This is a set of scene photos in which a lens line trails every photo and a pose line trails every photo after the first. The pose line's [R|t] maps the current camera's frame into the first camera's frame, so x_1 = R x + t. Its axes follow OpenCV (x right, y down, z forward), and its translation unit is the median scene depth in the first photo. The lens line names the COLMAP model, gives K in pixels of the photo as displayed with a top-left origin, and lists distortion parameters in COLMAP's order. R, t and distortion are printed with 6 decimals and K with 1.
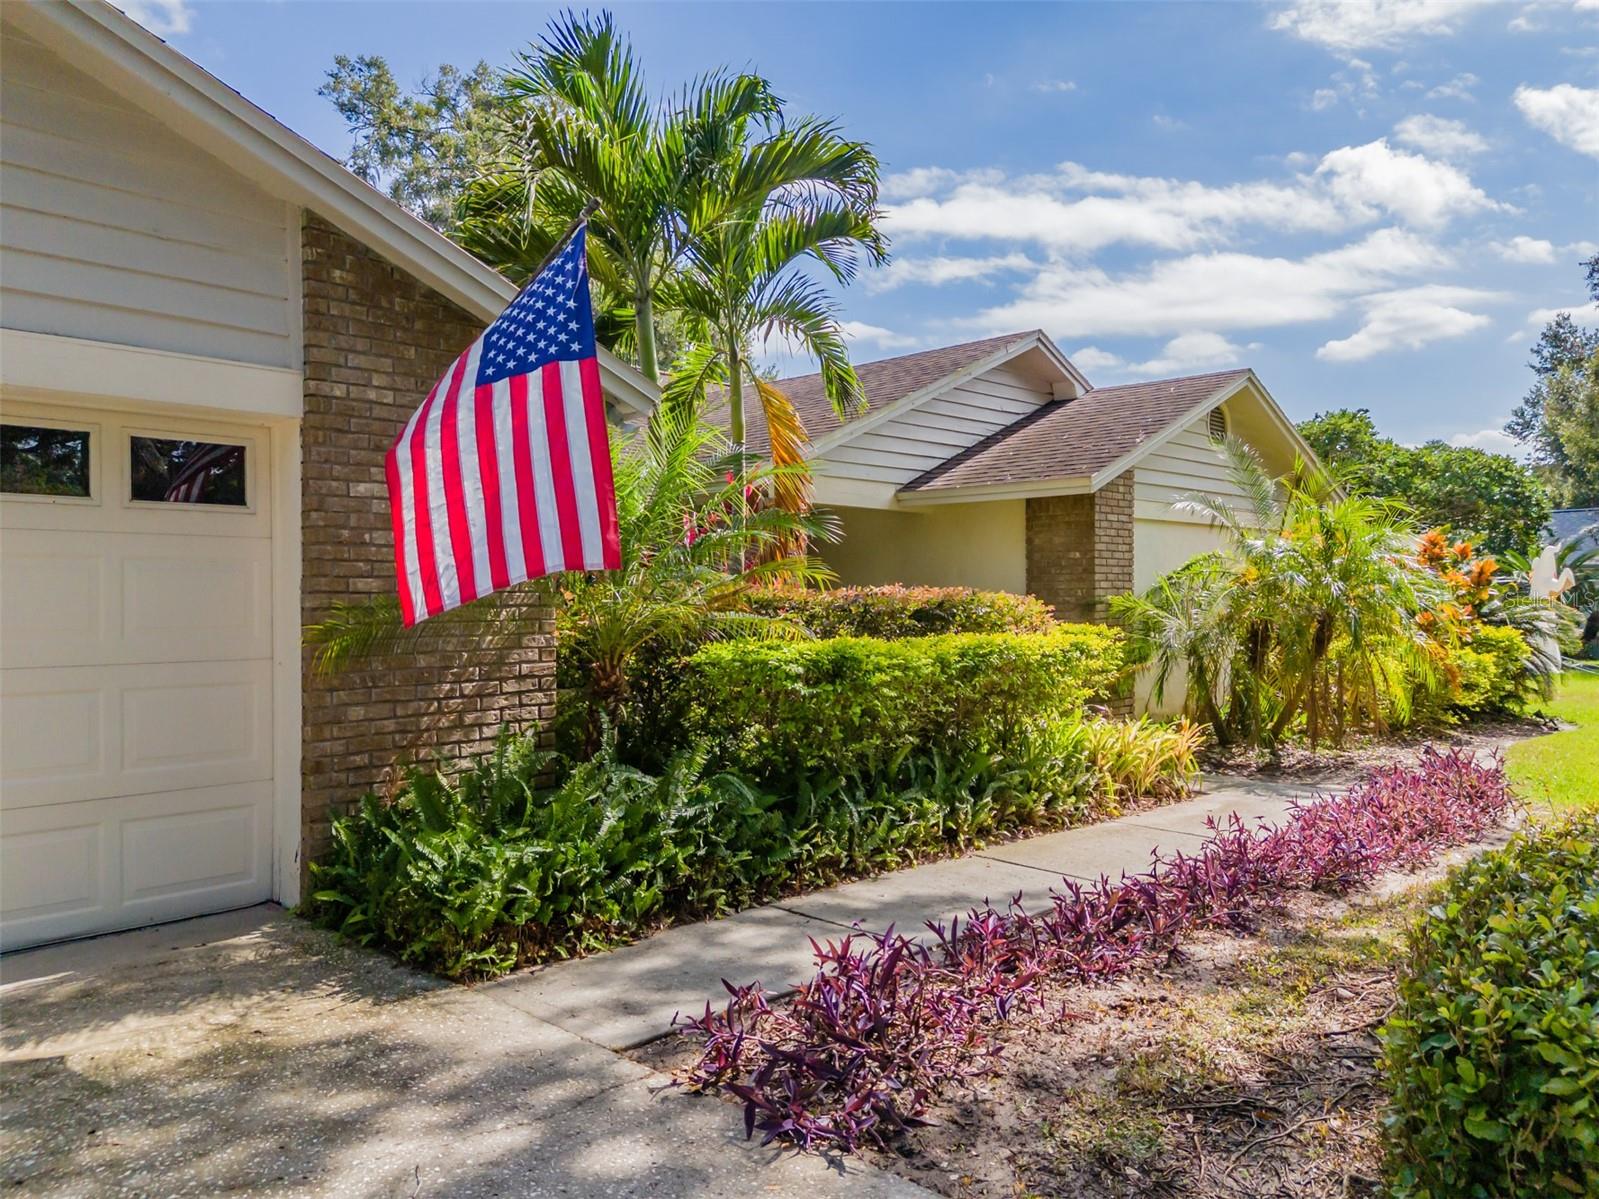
lens RADIAL K [[1175.0, 0, 810.4], [0, 1175.0, 597.5], [0, 0, 1]] dist [0.065465, -0.063120]
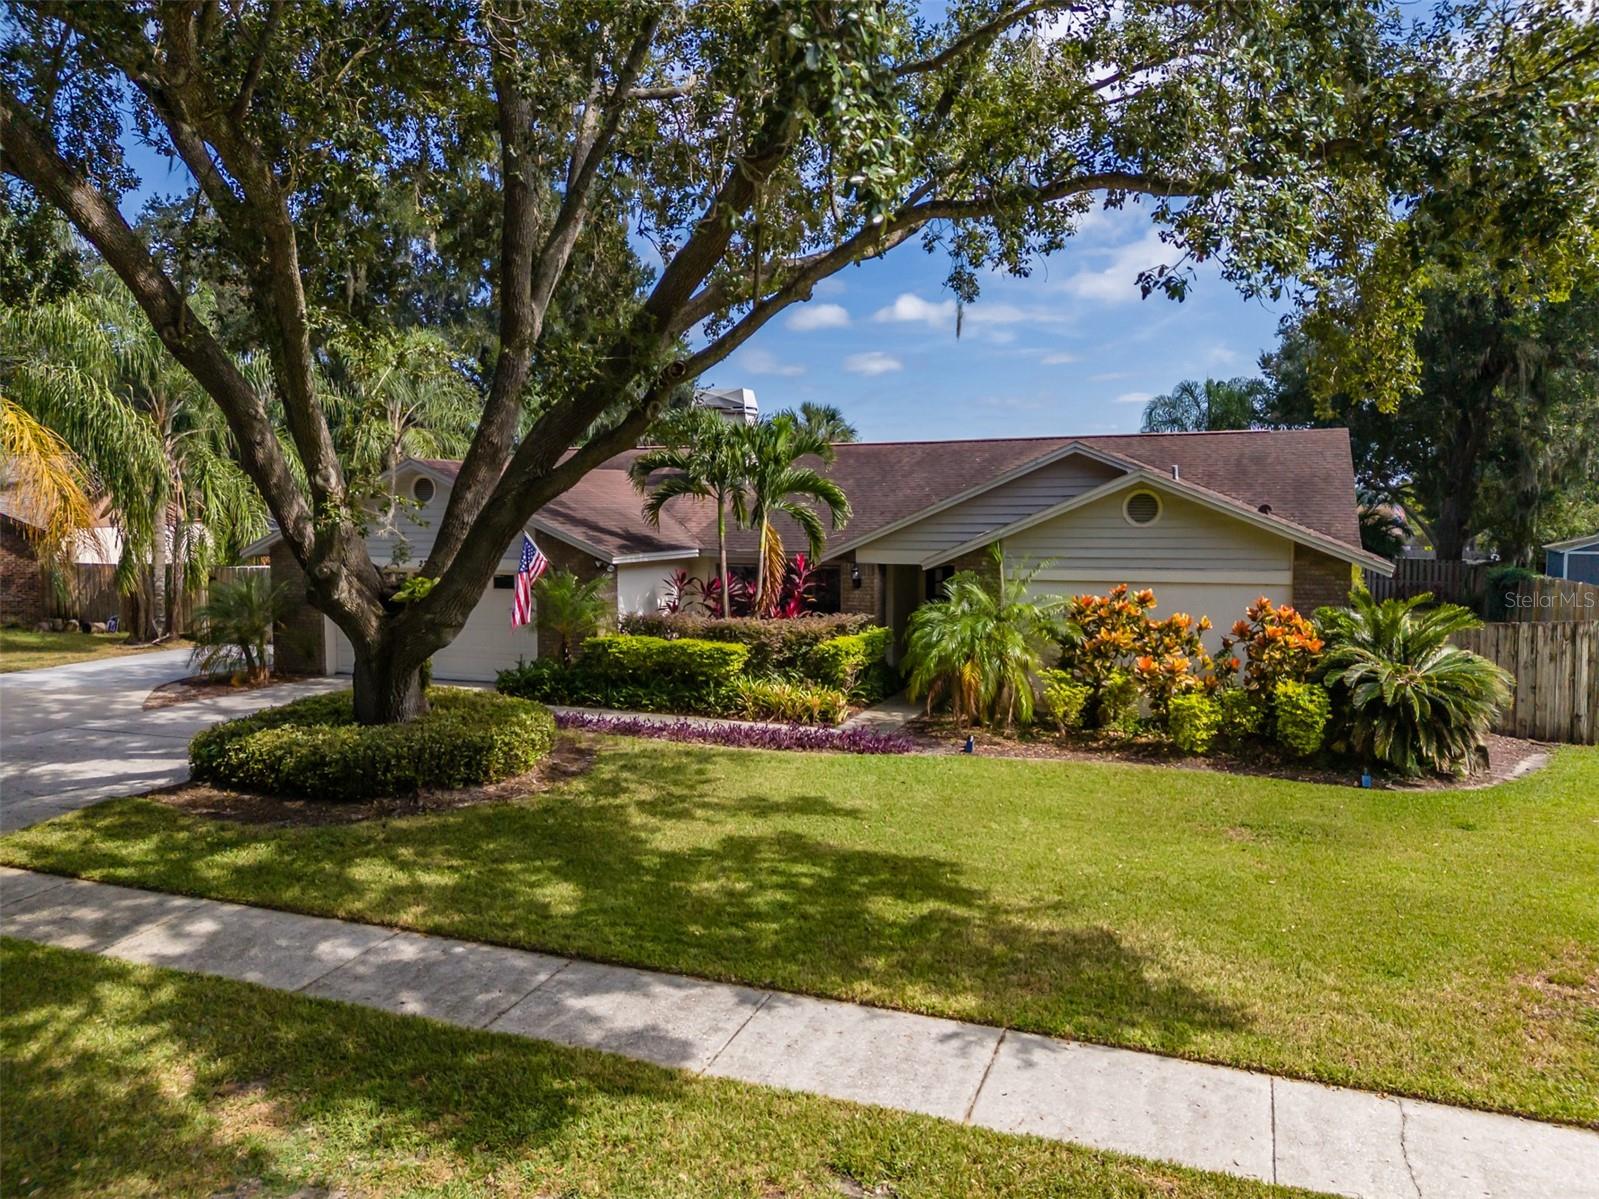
lens RADIAL K [[1175.0, 0, 792.9], [0, 1175.0, 590.2], [0, 0, 1]] dist [0.065465, -0.063120]
pose [[0.350996, 0.068411, -0.933875, 3.474671], [0.002842, 0.997245, 0.074121, -0.357343], [0.936373, -0.028670, 0.349834, 0.341742]]
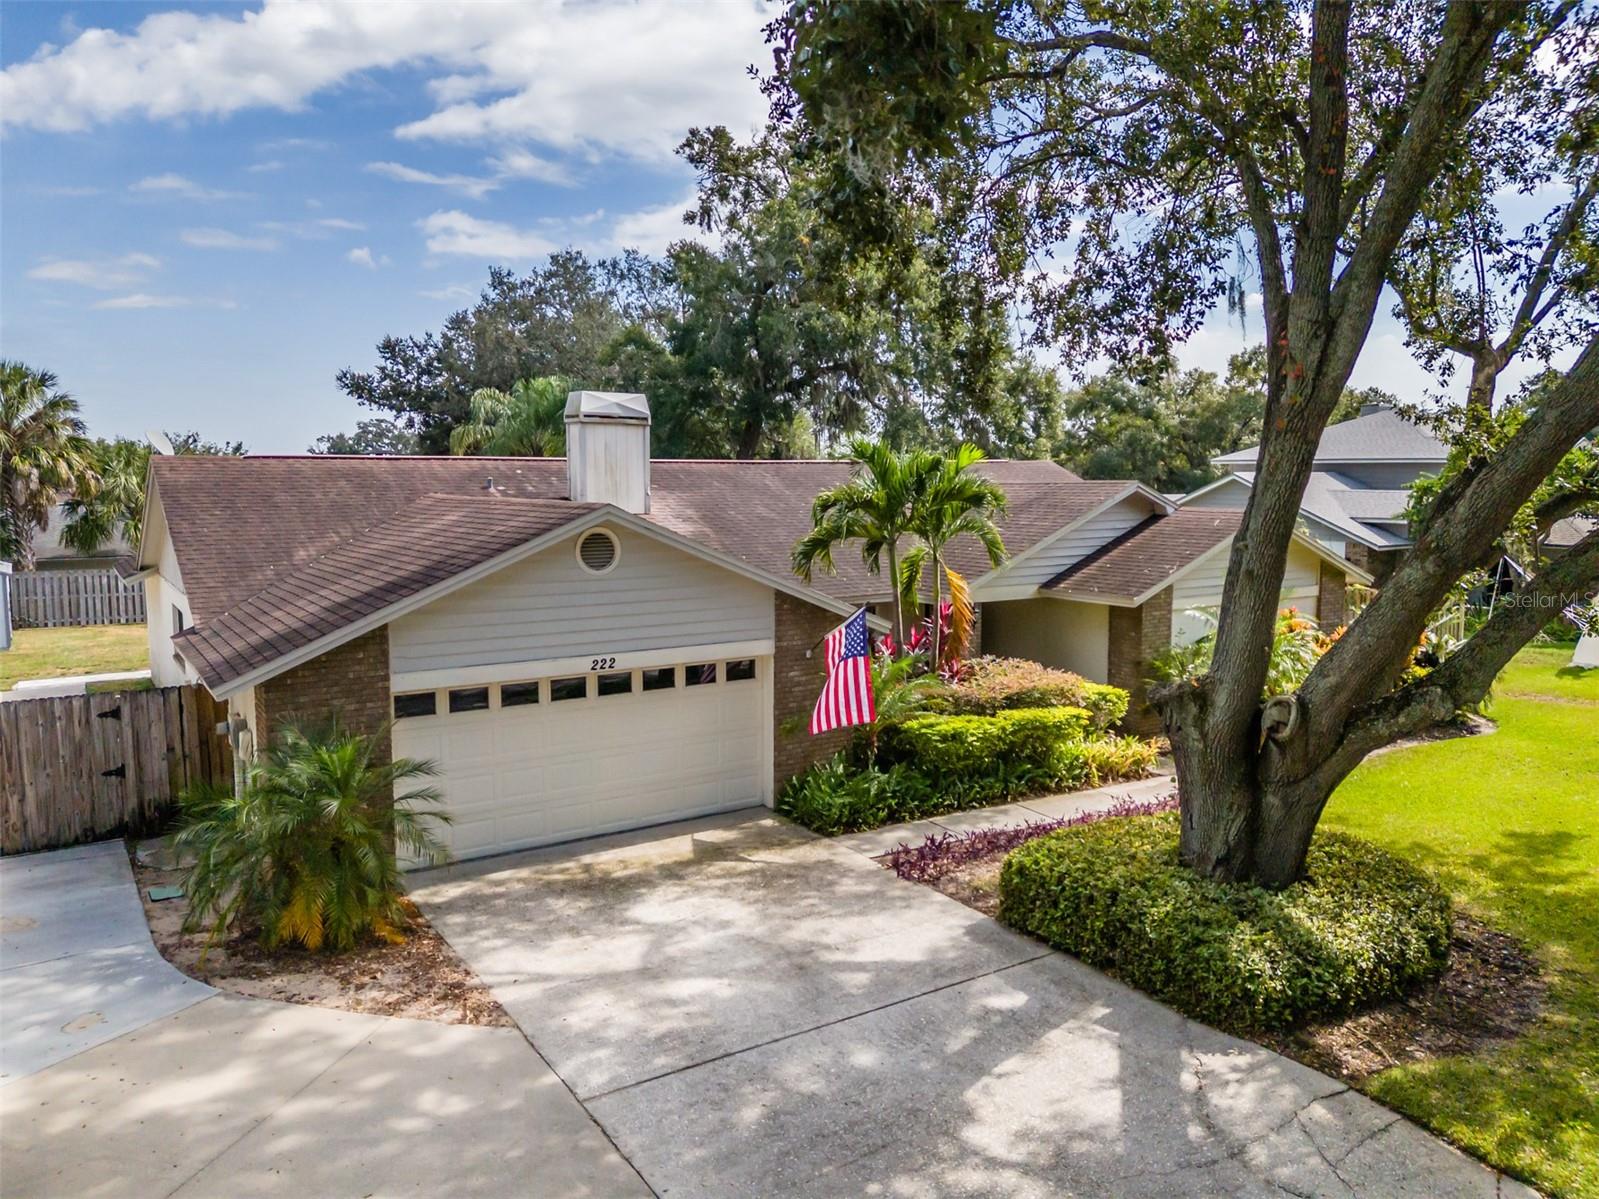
lens RADIAL K [[1175.0, 0, 800.9], [0, 1175.0, 600.9], [0, 0, 1]] dist [0.065465, -0.063120]
pose [[0.967883, 0.027201, -0.249925, 0.365074], [0.000124, 0.994078, 0.108670, -0.567923], [0.251401, -0.105210, 0.962148, -1.747268]]
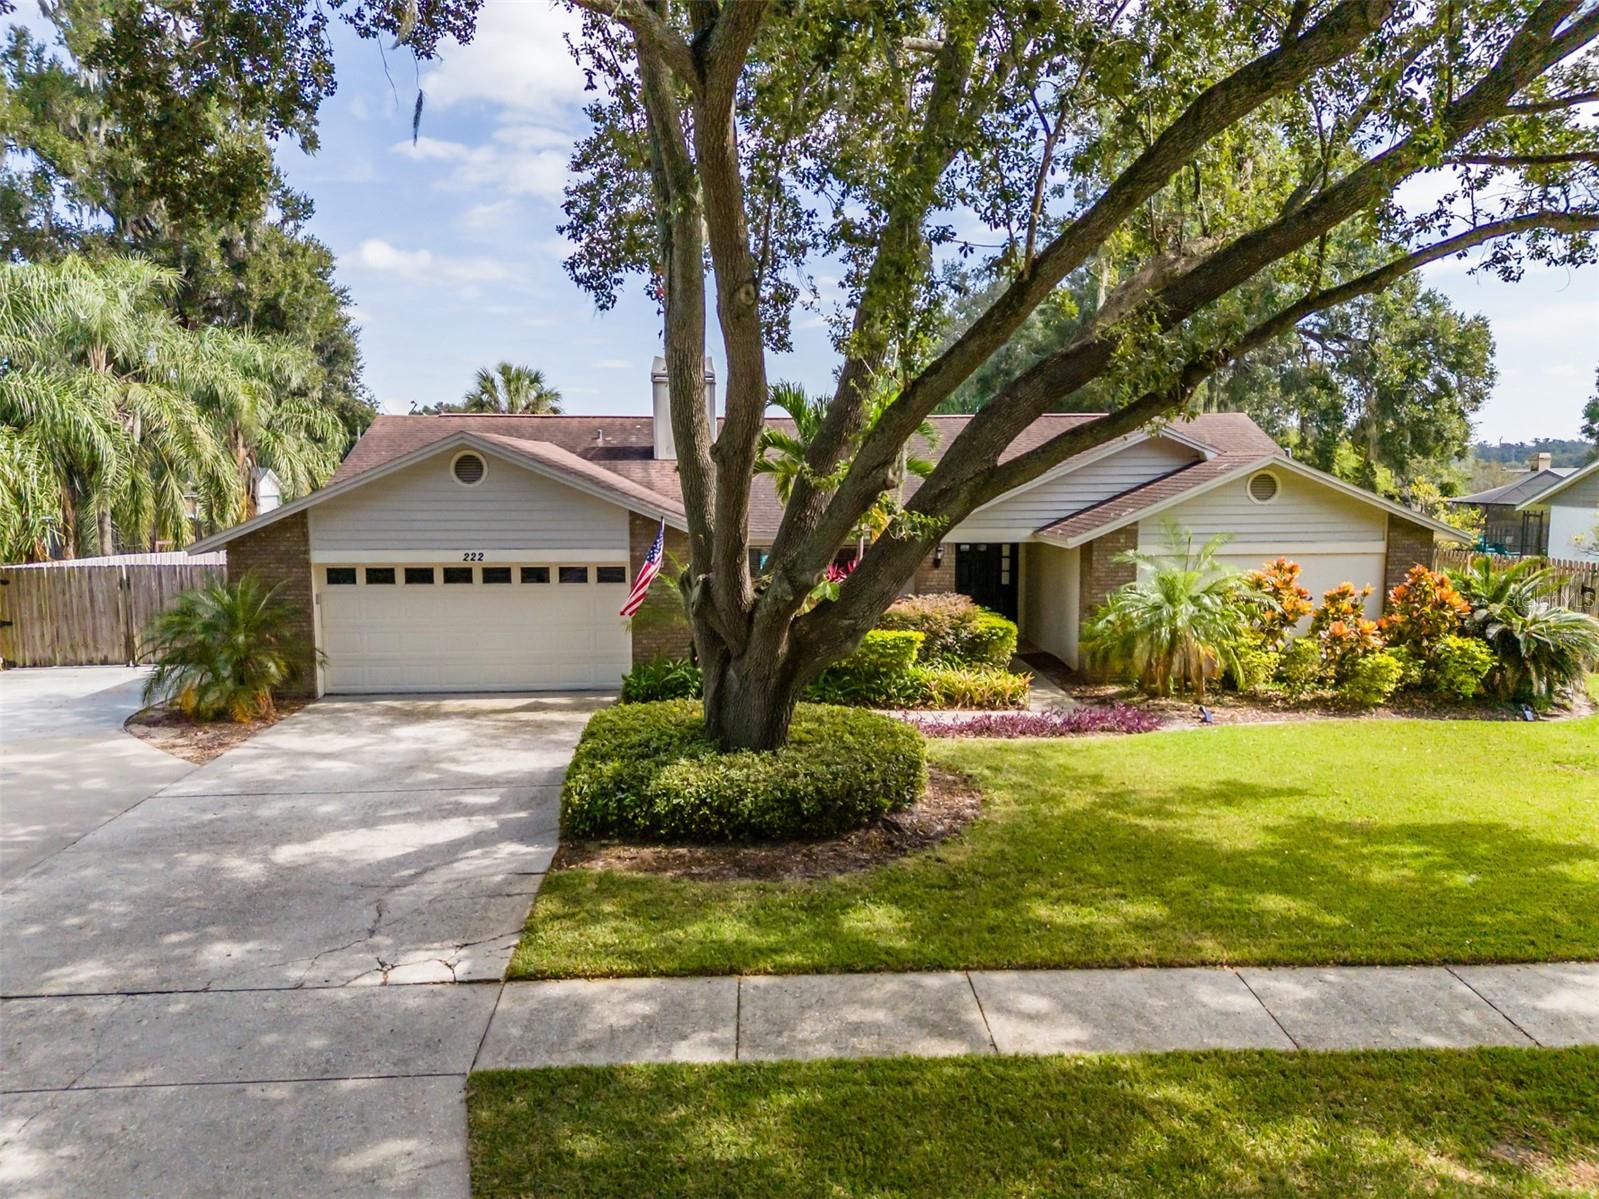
lens RADIAL K [[1175.0, 0, 803.1], [0, 1175.0, 604.5], [0, 0, 1]] dist [0.065465, -0.063120]
pose [[0.713221, 0.079714, -0.696391, 2.310307], [0.002492, 0.993218, 0.116243, -0.404625], [0.700934, -0.084642, 0.708186, -1.131054]]
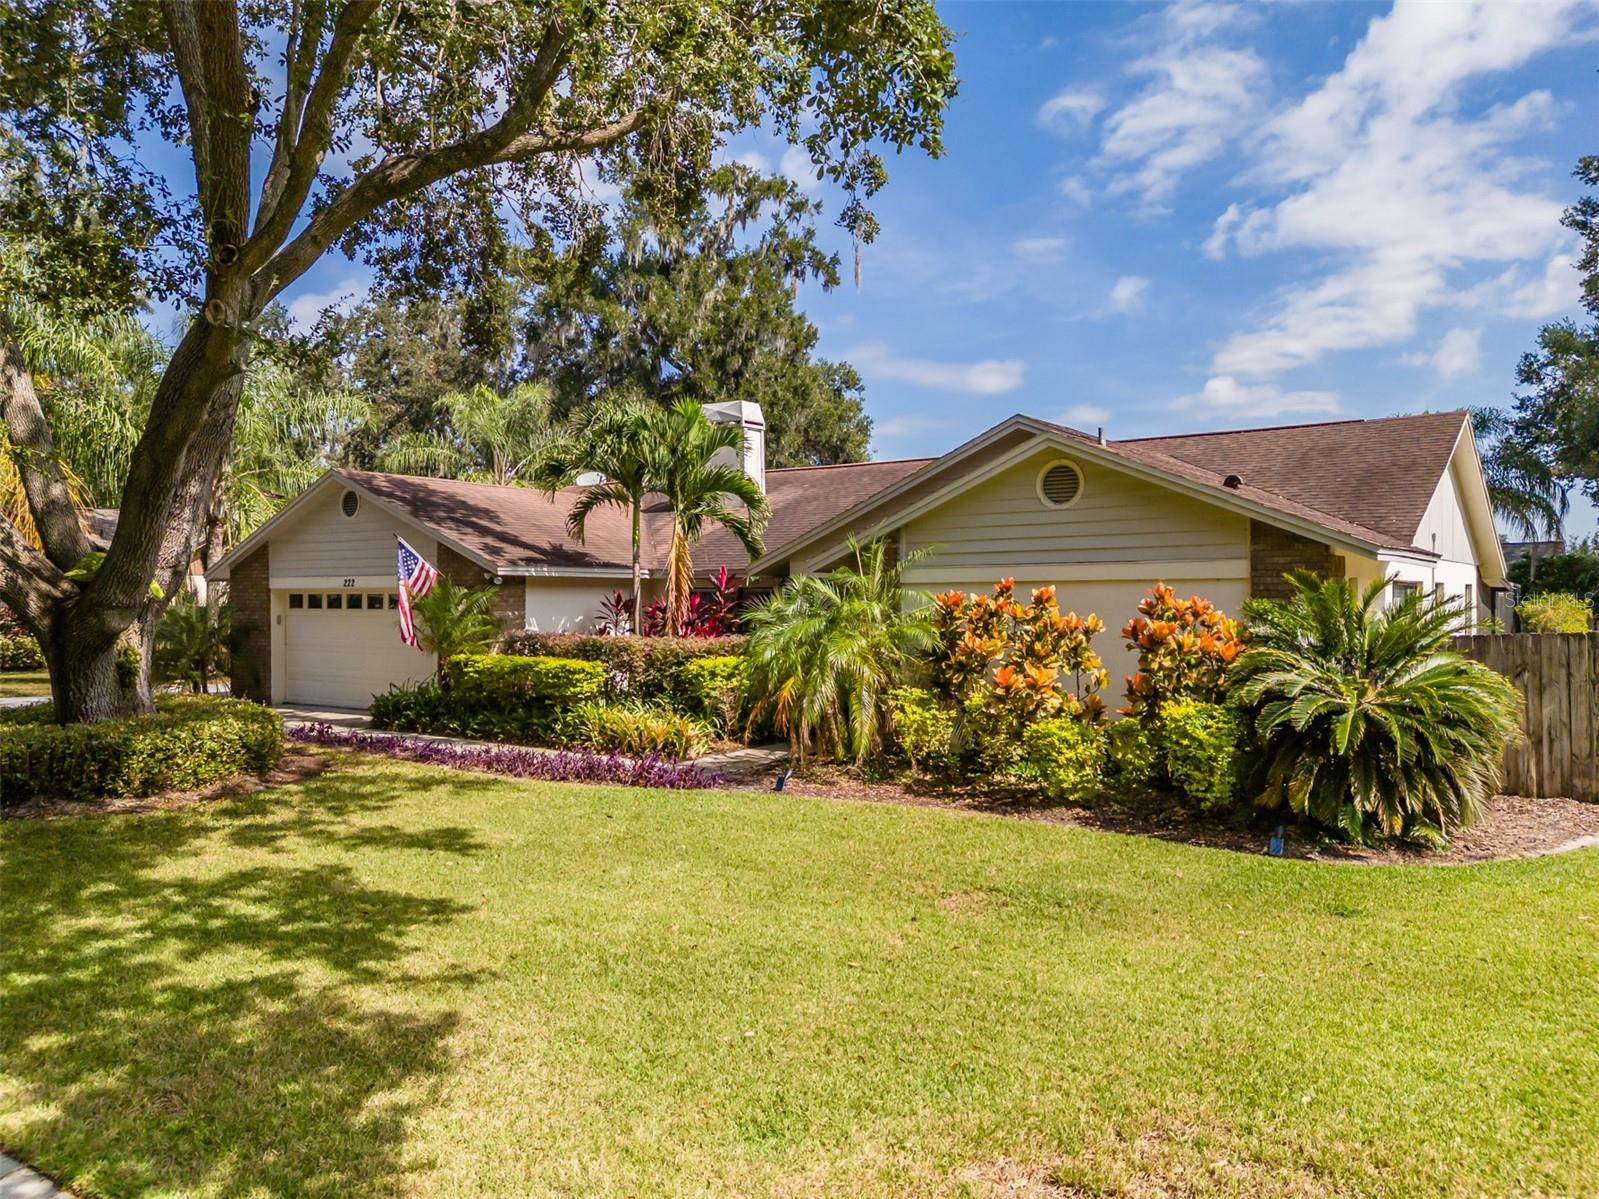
lens RADIAL K [[1175.0, 0, 806.3], [0, 1175.0, 604.2], [0, 0, 1]] dist [0.065465, -0.063120]
pose [[0.129678, 0.006873, -0.991532, 3.142410], [0.002227, 0.999971, 0.007222, -0.110936], [0.991554, -0.003144, 0.129659, 1.516094]]
